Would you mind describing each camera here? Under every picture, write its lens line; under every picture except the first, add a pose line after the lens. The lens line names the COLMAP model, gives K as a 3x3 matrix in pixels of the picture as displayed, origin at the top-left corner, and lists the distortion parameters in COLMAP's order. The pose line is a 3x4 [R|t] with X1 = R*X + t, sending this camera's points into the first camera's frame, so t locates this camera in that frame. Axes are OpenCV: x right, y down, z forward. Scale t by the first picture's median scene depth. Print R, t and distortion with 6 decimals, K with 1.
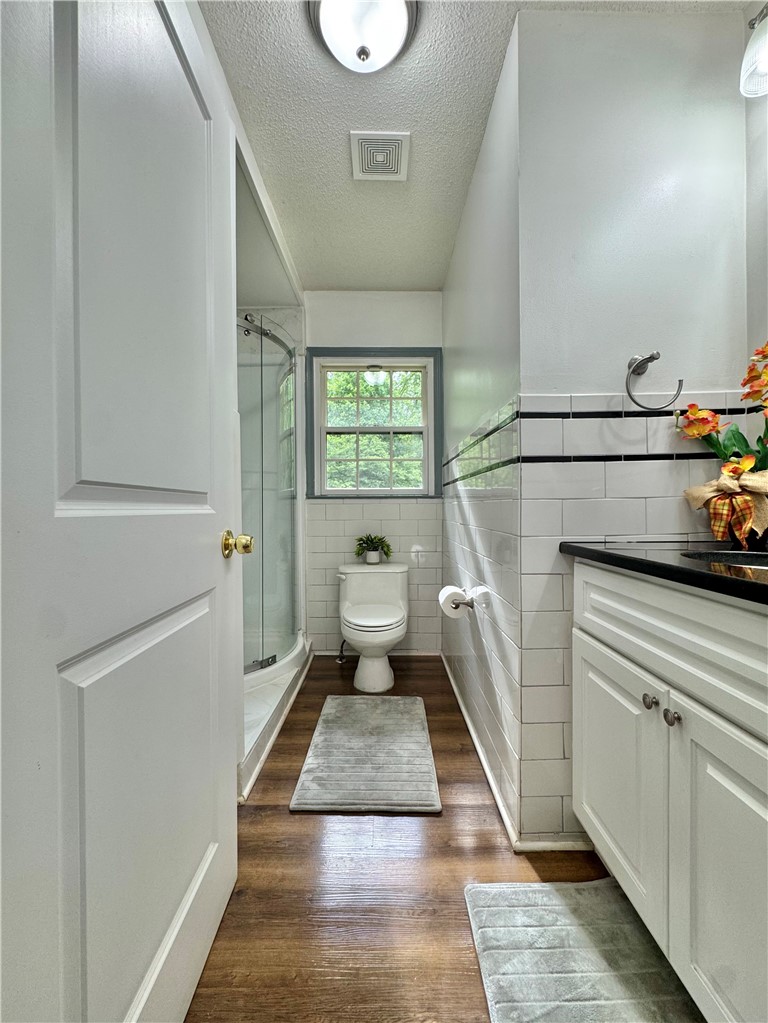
lens RADIAL K [[411.5, 0, 384.0], [0, 411.5, 511.5], [0, 0, 1]] dist [-0.003767, 0.000173]
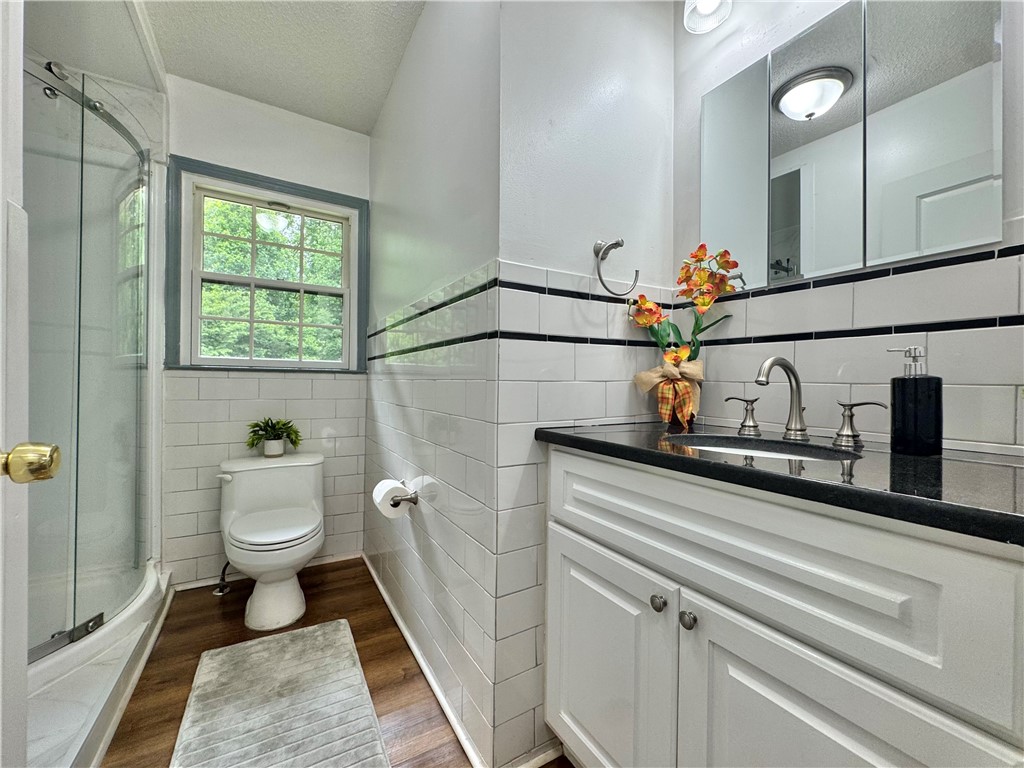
lens RADIAL K [[411.9, 0, 512.0], [0, 411.9, 384.0], [0, 0, 1]] dist [-0.003767, 0.000173]
pose [[0.862556, 0.014505, 0.505754, -0.047138], [-0.010803, 0.999889, -0.010253, -0.008383], [-0.505847, 0.003380, 0.862617, 0.142372]]
